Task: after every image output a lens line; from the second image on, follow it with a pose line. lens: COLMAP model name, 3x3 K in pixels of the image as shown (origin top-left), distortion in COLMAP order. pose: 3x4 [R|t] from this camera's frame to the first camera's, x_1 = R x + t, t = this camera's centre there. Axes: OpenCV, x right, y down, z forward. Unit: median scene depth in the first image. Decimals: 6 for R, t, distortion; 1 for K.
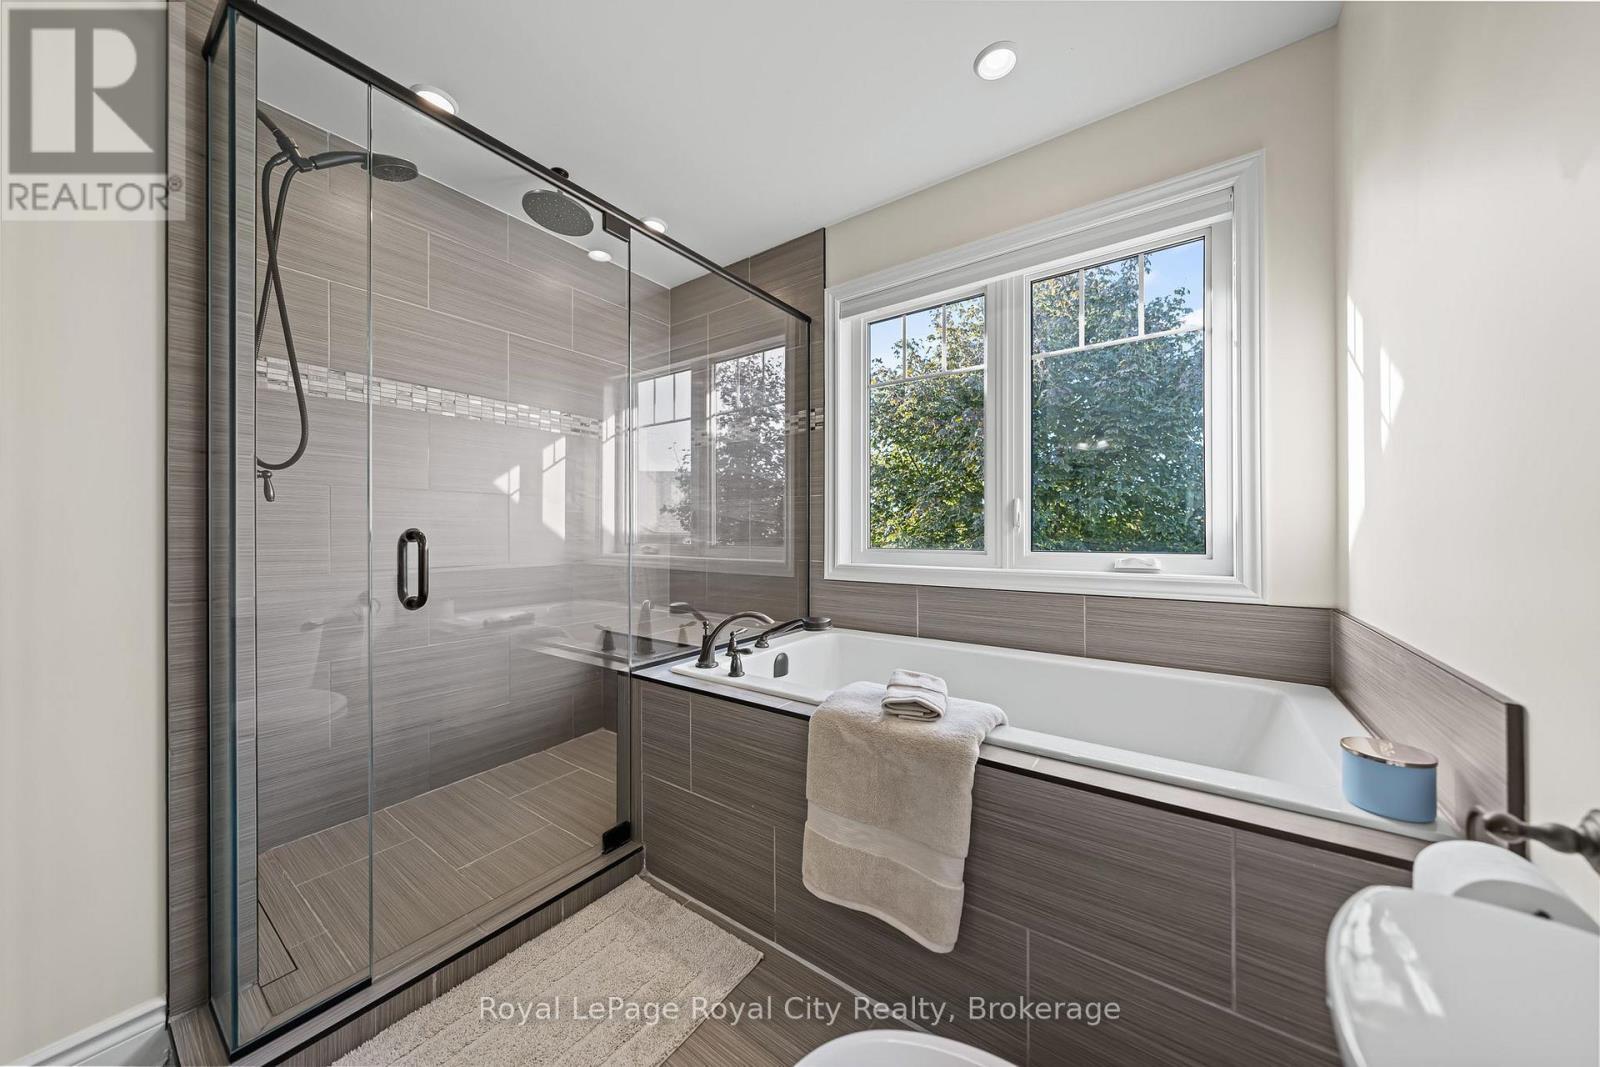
lens RADIAL K [[539.8, 0, 798.0], [0, 539.8, 531.8], [0, 0, 1]] dist [-0.003061, -0.000038]
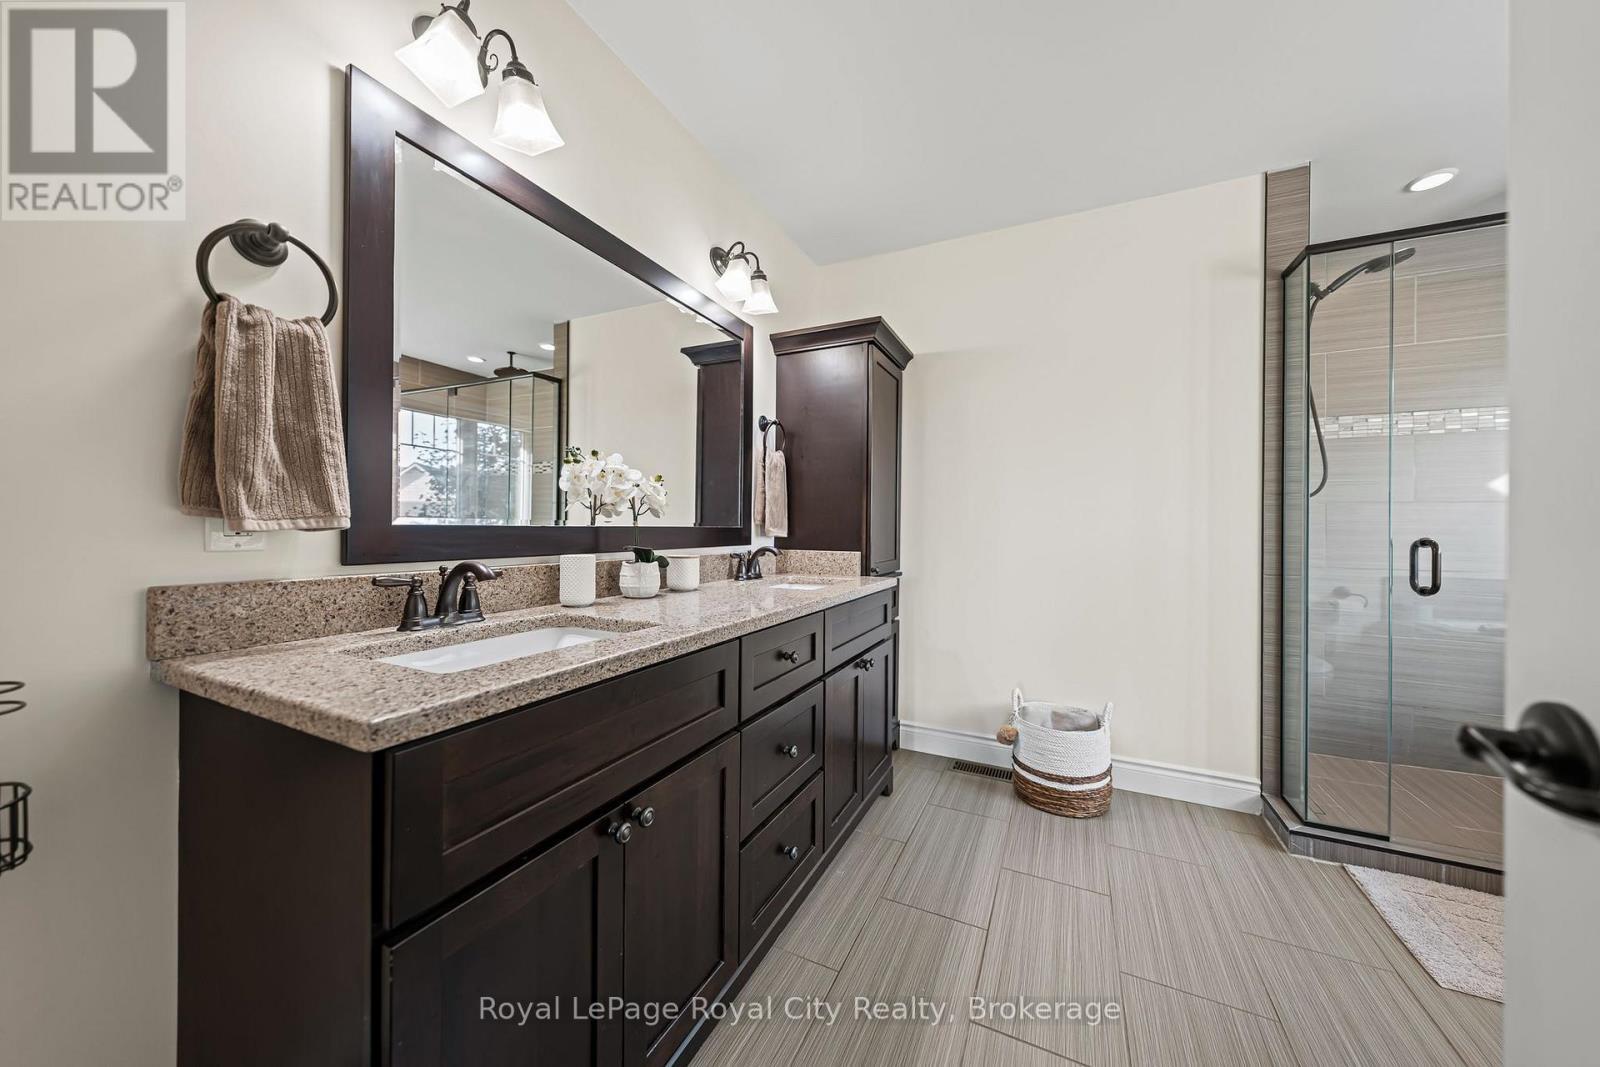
lens RADIAL K [[539.8, 0, 797.6], [0, 539.8, 532.7], [0, 0, 1]] dist [-0.003061, -0.000038]
pose [[0.168897, 0.003280, -0.985628, 0.371765], [-0.003989, 0.999989, 0.002644, -0.015275], [0.985626, 0.003485, 0.168908, -0.819176]]
